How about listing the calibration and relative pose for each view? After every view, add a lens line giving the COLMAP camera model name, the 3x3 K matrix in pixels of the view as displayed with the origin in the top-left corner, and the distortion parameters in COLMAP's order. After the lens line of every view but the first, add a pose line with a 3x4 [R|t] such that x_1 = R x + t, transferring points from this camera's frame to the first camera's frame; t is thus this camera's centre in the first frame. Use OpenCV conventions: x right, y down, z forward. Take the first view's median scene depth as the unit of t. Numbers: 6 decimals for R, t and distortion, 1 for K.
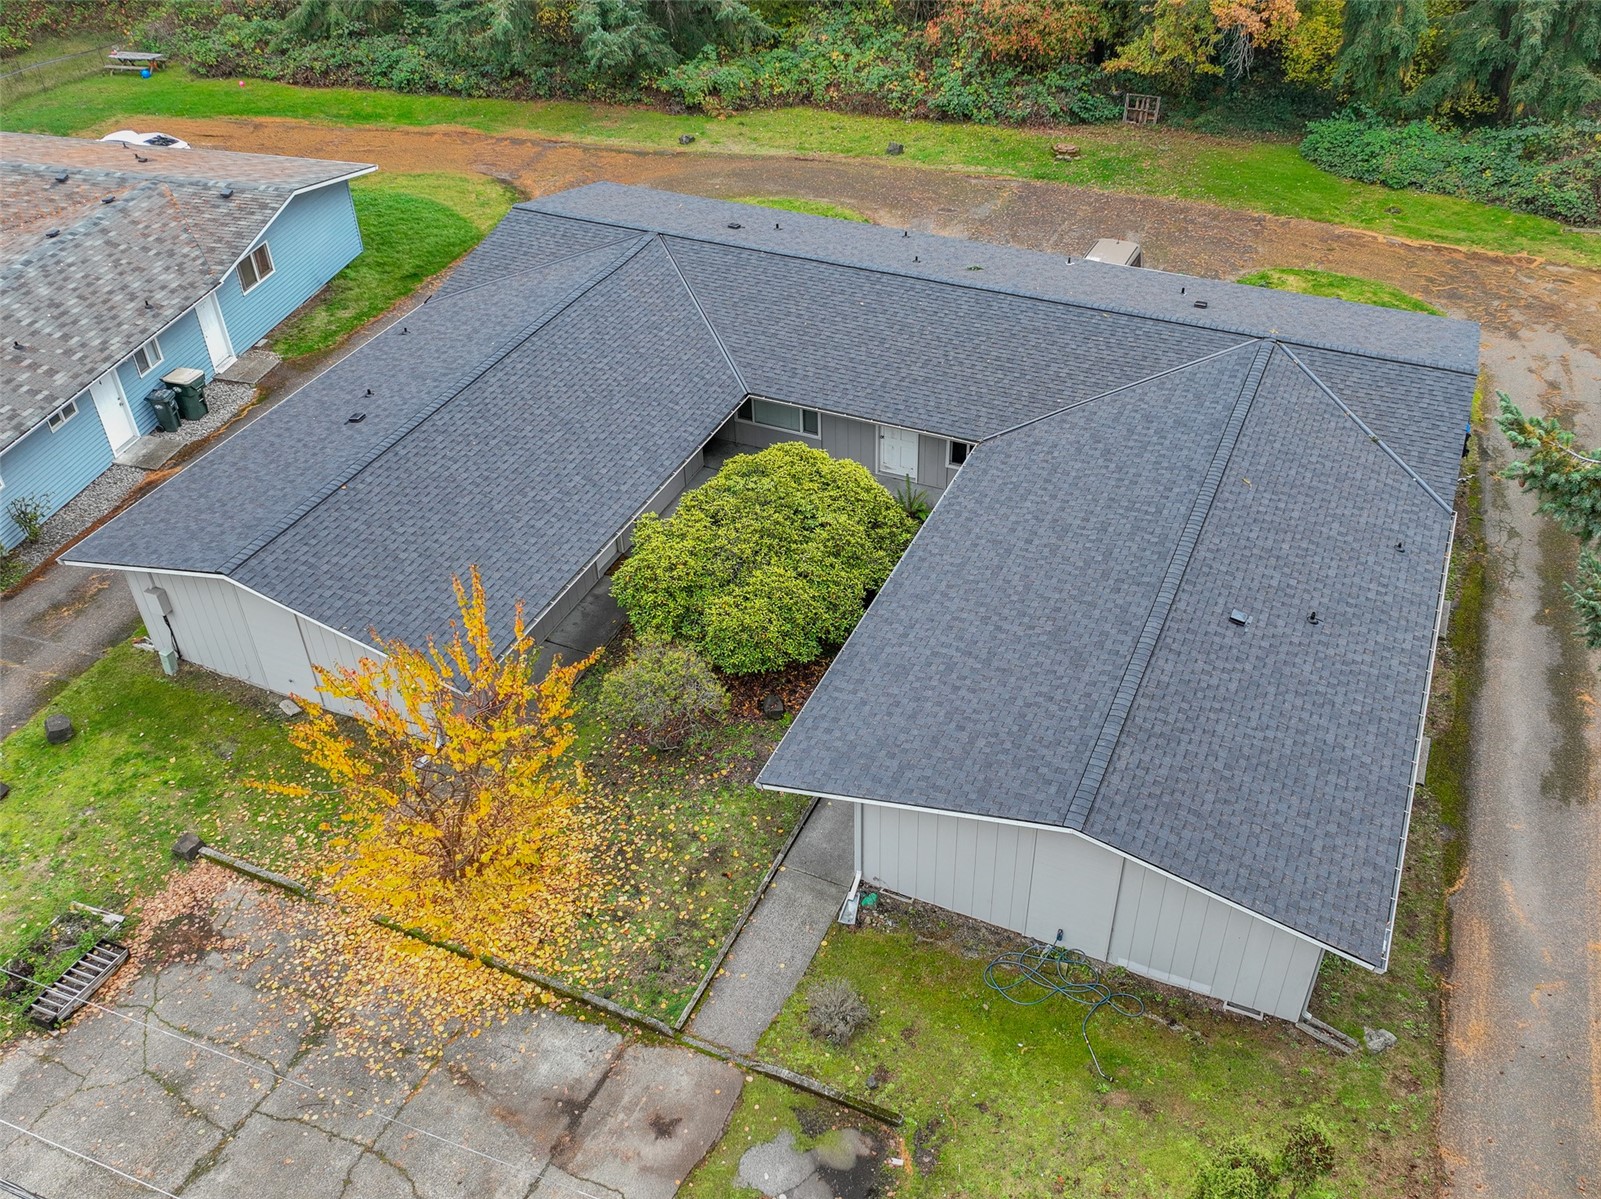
lens RADIAL K [[1391.3, 0, 800.5], [0, 1391.3, 599.5], [0, 0, 1]] dist [0.011827, -0.009653]
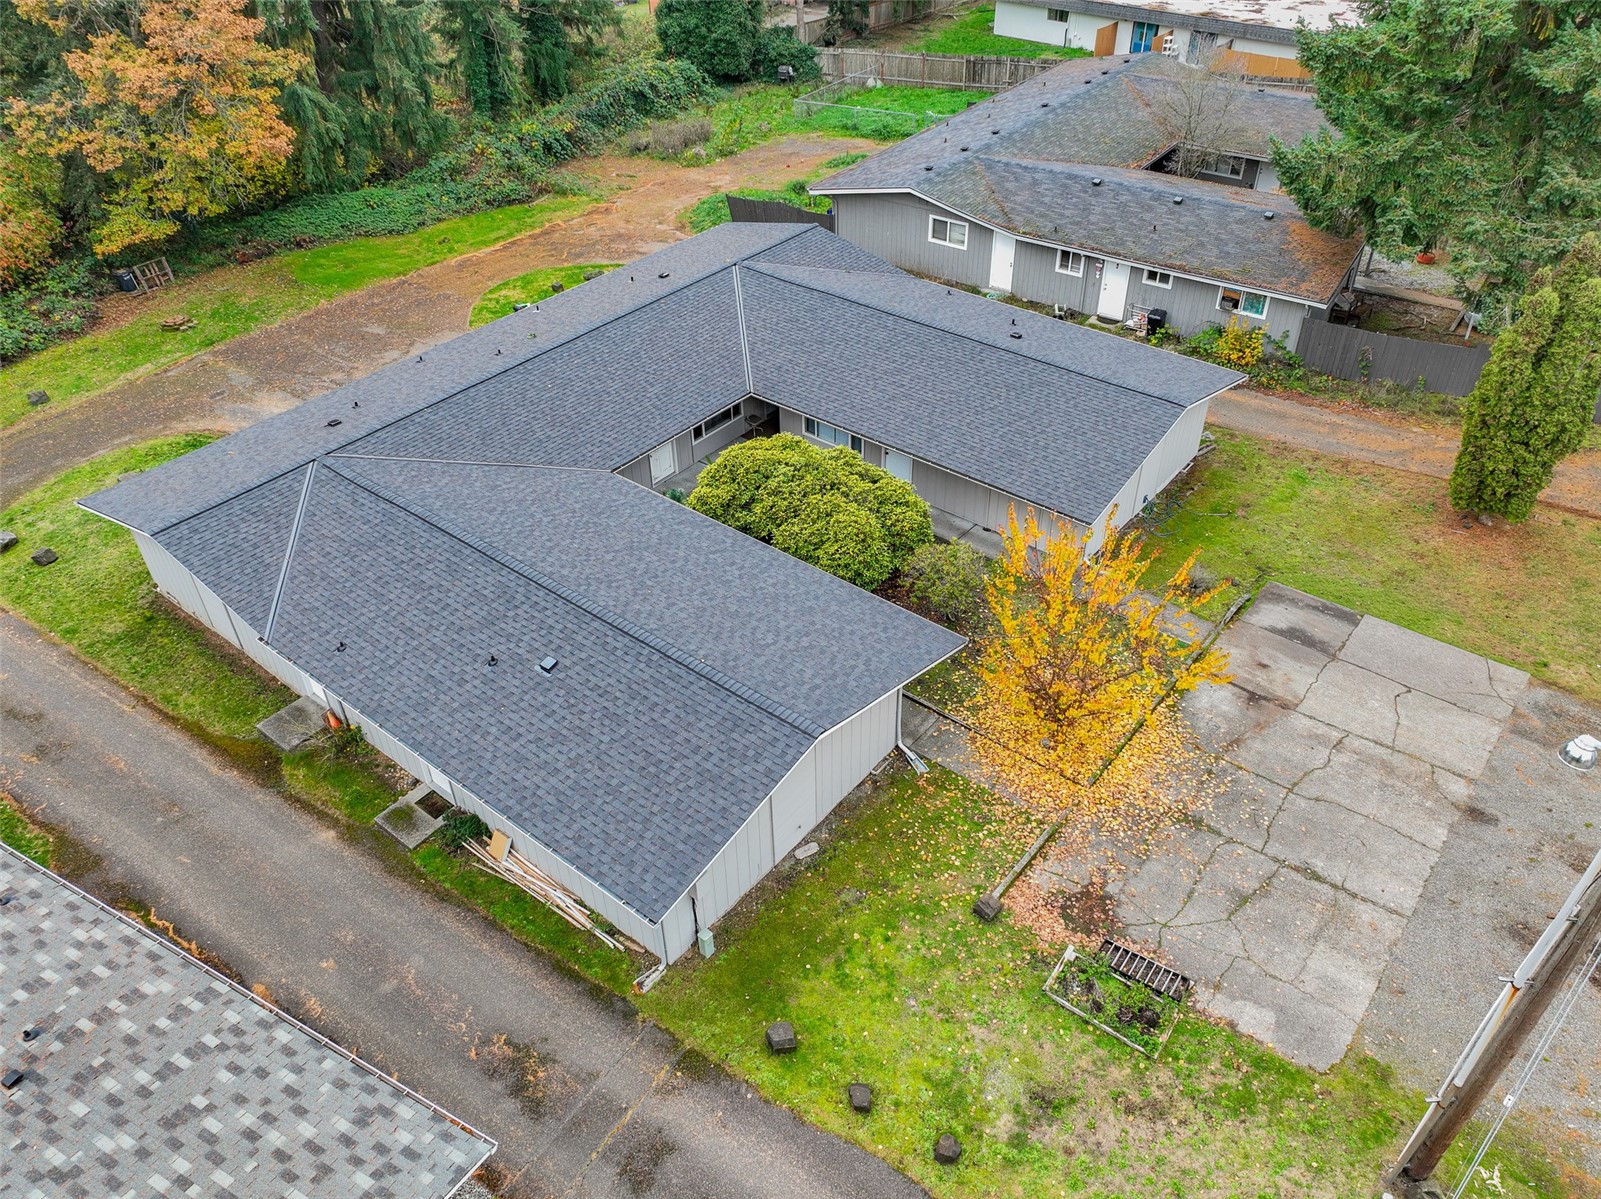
lens RADIAL K [[1174.3, 0, 800.5], [0, 1174.3, 599.5], [0, 0, 1]] dist [0.008791, 0.001402]
pose [[0.256571, -0.581352, 0.772141, -0.625985], [0.604299, 0.719969, 0.341273, -0.239622], [-0.754317, 0.379043, 0.536033, 0.312357]]
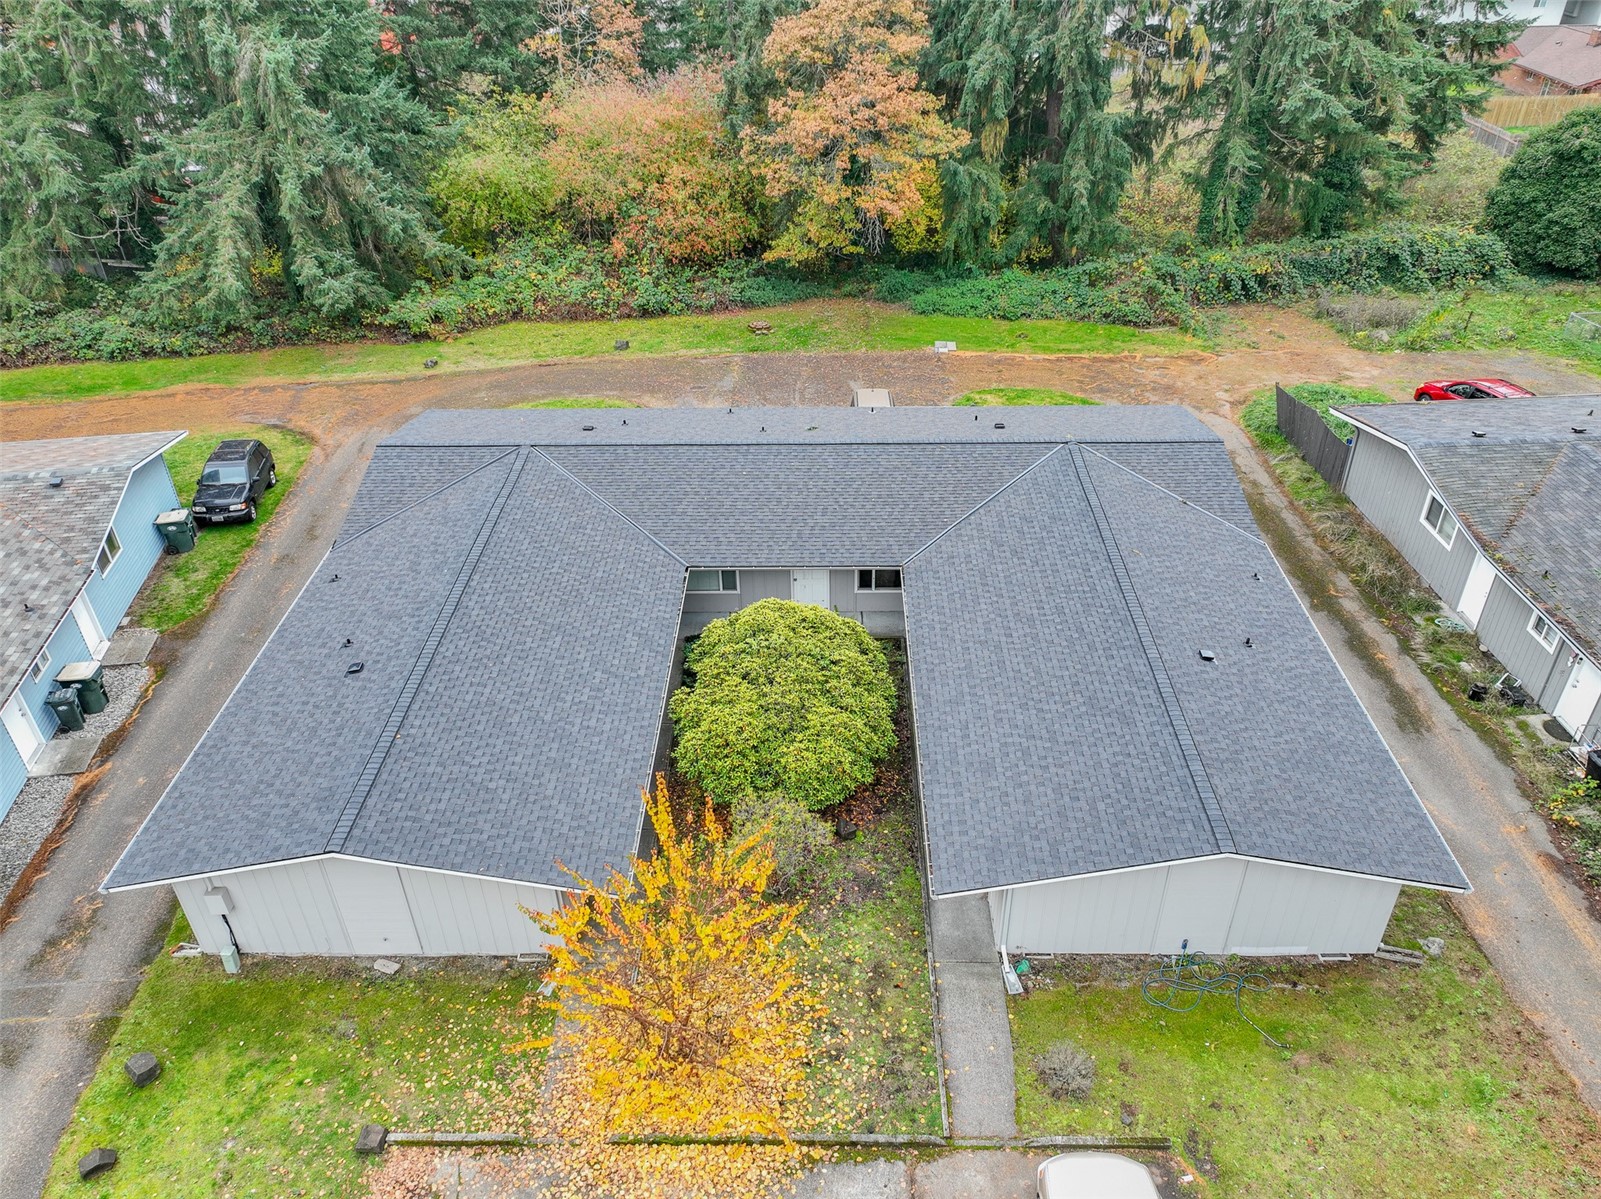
lens RADIAL K [[1165.0, 0, 800.5], [0, 1165.0, 599.5], [0, 0, 1]] dist [-0.005501, 0.025837]
pose [[0.919392, -0.214576, 0.329659, -0.210178], [0.241495, 0.969472, -0.042480, -0.046573], [-0.310480, 0.118667, 0.943144, 0.063039]]
